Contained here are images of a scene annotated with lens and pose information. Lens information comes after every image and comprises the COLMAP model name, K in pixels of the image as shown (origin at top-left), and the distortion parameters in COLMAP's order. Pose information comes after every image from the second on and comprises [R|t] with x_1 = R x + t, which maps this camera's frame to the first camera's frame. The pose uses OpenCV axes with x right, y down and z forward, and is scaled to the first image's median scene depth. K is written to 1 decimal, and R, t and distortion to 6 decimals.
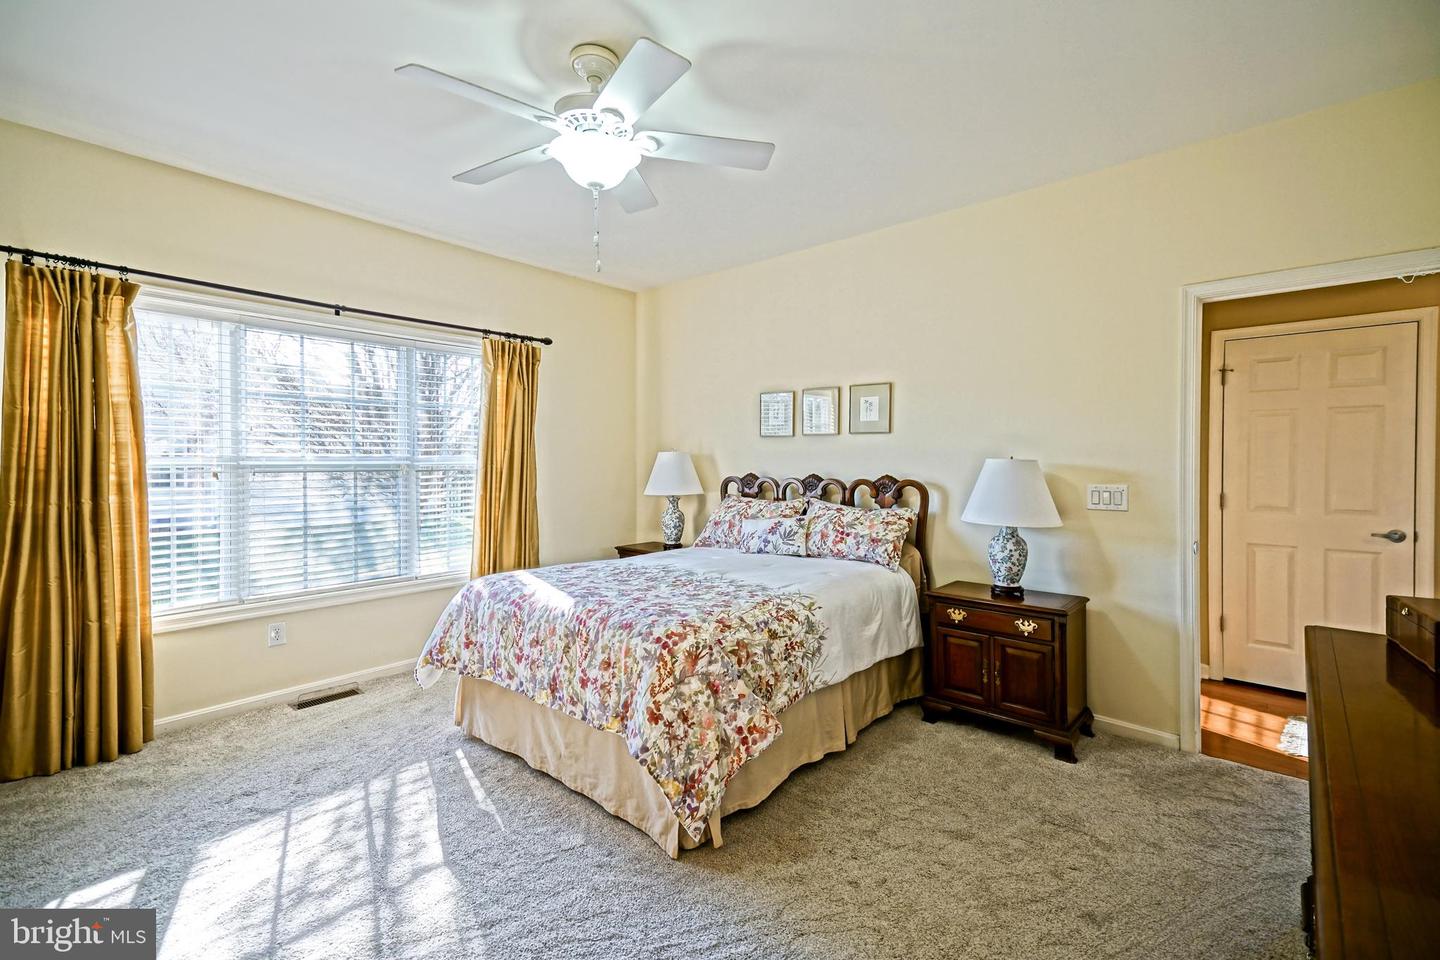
lens RADIAL K [[639.5, 0, 712.6], [0, 639.5, 476.2], [0, 0, 1]] dist [0.040304, -0.000201]
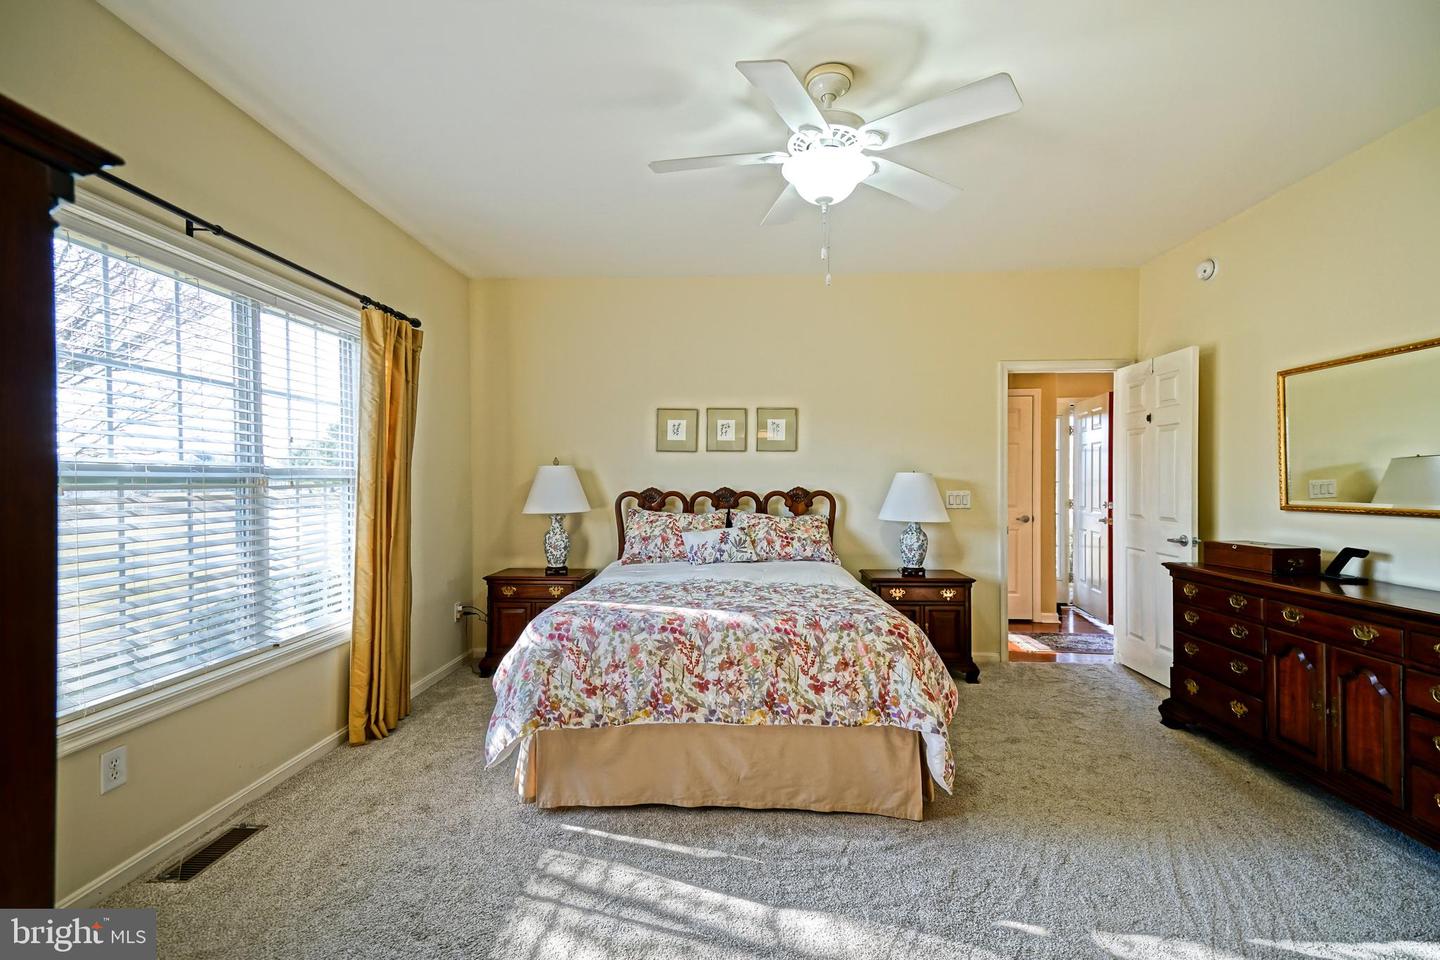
lens RADIAL K [[643.1, 0, 722.8], [0, 643.1, 475.1], [0, 0, 1]] dist [0.039394, 0.000266]
pose [[0.778390, 0.000759, 0.627781, -0.754947], [0.017324, 0.999592, -0.022688, 0.001591], [-0.627542, 0.028535, 0.778059, 0.221640]]
